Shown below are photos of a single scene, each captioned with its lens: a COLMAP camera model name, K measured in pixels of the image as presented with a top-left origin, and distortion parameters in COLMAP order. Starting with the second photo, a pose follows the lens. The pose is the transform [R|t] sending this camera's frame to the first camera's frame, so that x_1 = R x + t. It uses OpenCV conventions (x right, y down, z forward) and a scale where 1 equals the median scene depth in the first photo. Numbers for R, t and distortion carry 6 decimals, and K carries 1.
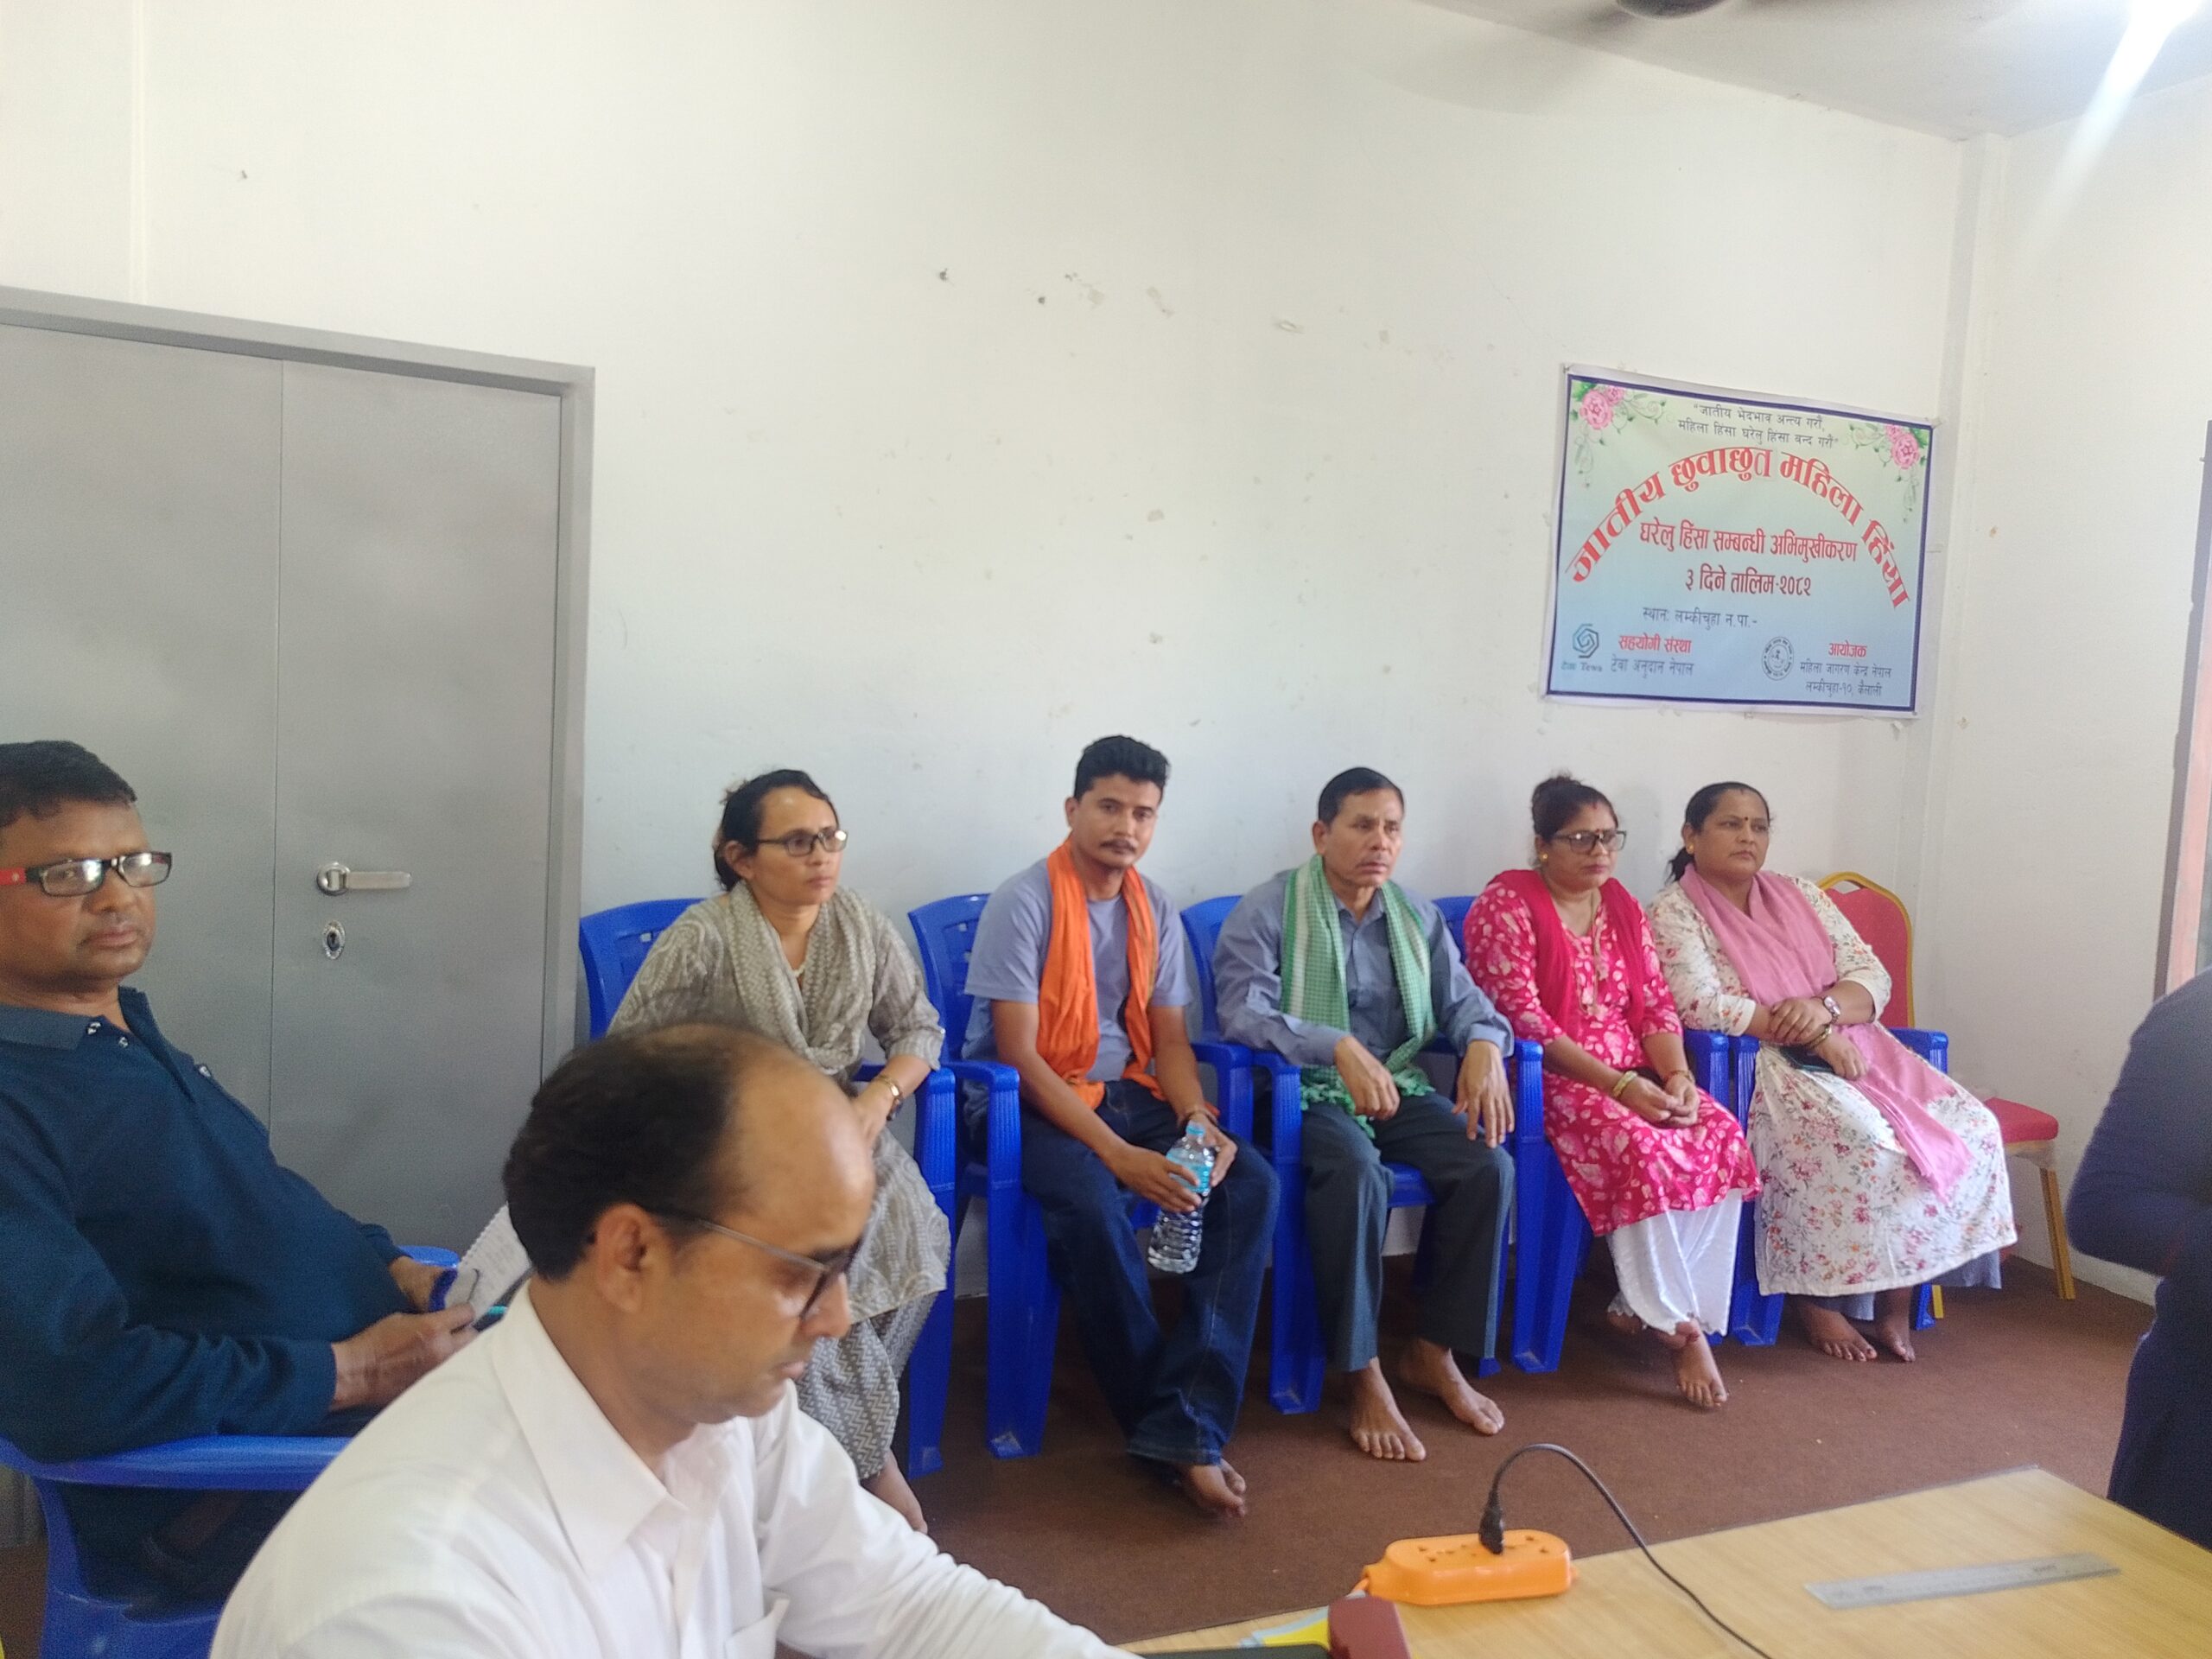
lens RADIAL K [[1550.1, 0, 1106.0], [0, 1550.1, 829.5], [0, 0, 1]] dist [0.053428, -0.071071]
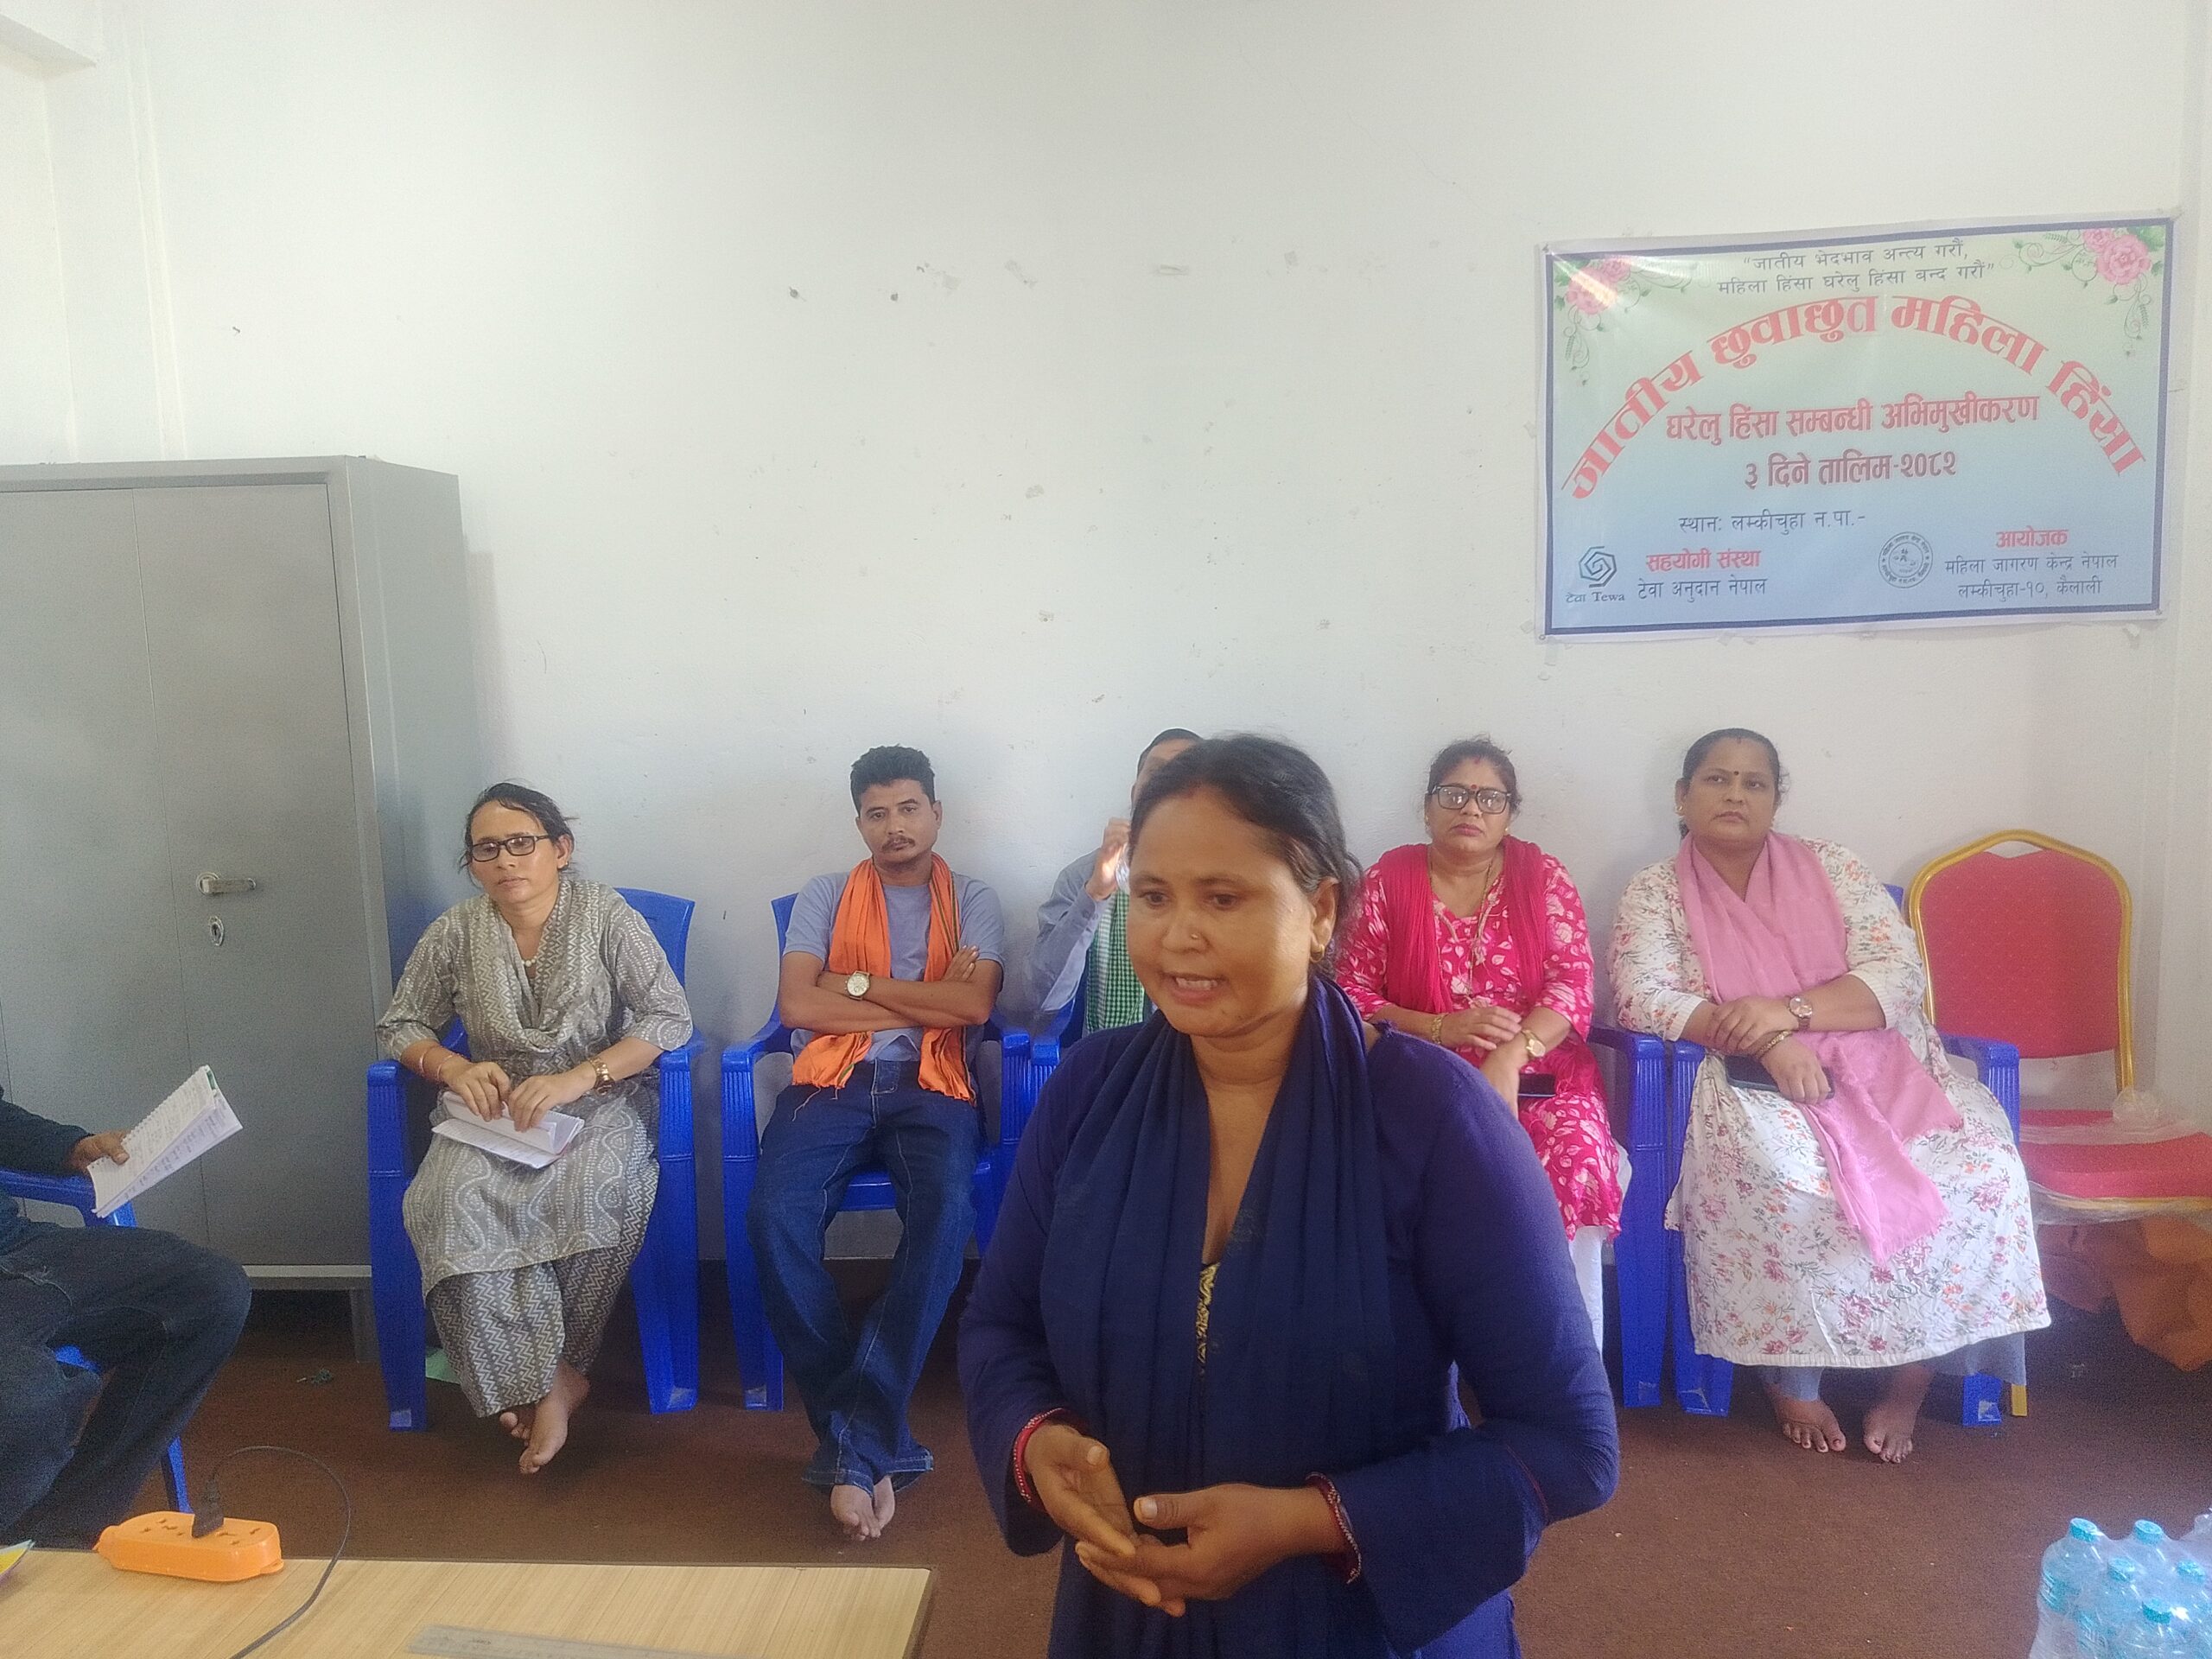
lens RADIAL K [[1535.3, 0, 1106.7], [0, 1535.3, 840.5], [0, 0, 1]] dist [0.001618, -0.004411]
pose [[0.888041, -0.019281, -0.459359, 0.453925], [0.039333, 0.998643, 0.034124, -0.011434], [0.458078, -0.048371, 0.887595, 0.130567]]
